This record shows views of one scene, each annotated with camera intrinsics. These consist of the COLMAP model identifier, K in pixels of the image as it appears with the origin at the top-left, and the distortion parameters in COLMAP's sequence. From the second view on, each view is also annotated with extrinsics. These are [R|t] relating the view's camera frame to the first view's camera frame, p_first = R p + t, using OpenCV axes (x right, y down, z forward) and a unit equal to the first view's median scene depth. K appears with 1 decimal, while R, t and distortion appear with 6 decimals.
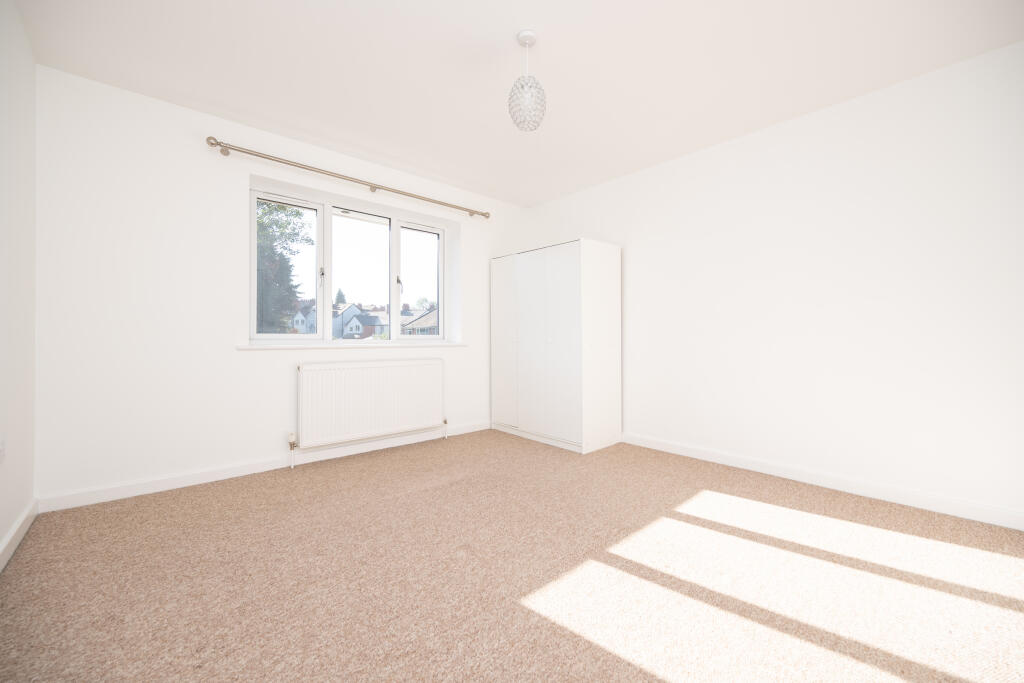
lens RADIAL K [[400.9, 0, 512.0], [0, 400.9, 341.5], [0, 0, 1]] dist [-0.000707, -0.000379]
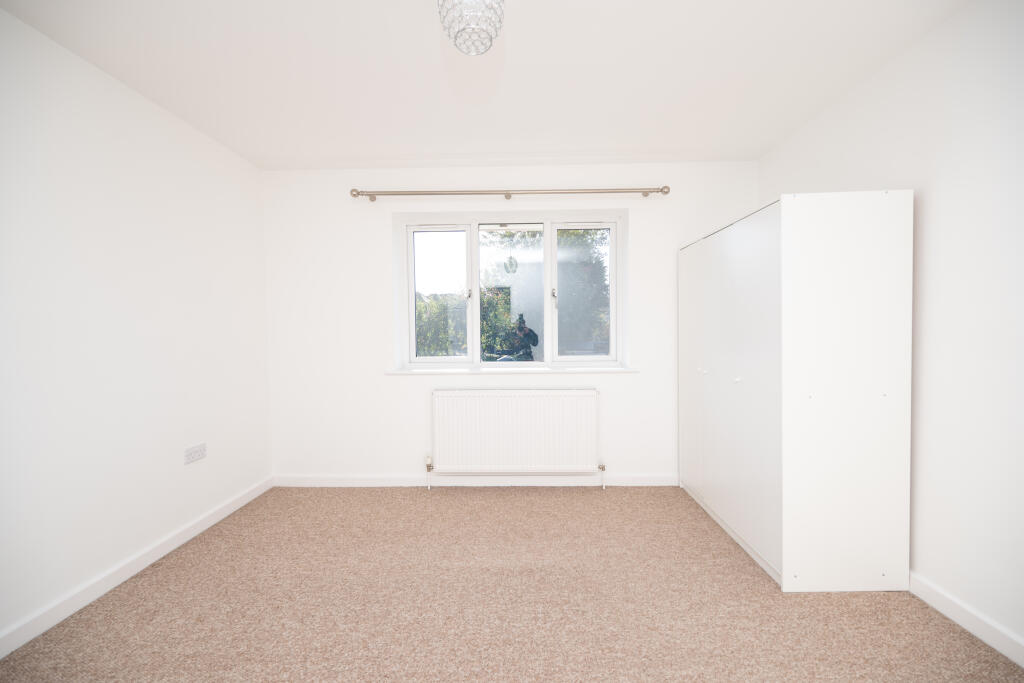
lens RADIAL K [[400.9, 0, 512.0], [0, 400.9, 341.5], [0, 0, 1]] dist [-0.000707, -0.000379]
pose [[0.736168, 0.007892, -0.676753, 0.296223], [0.004114, 0.999861, 0.016136, -0.077552], [0.676787, -0.014663, 0.736033, 0.379720]]
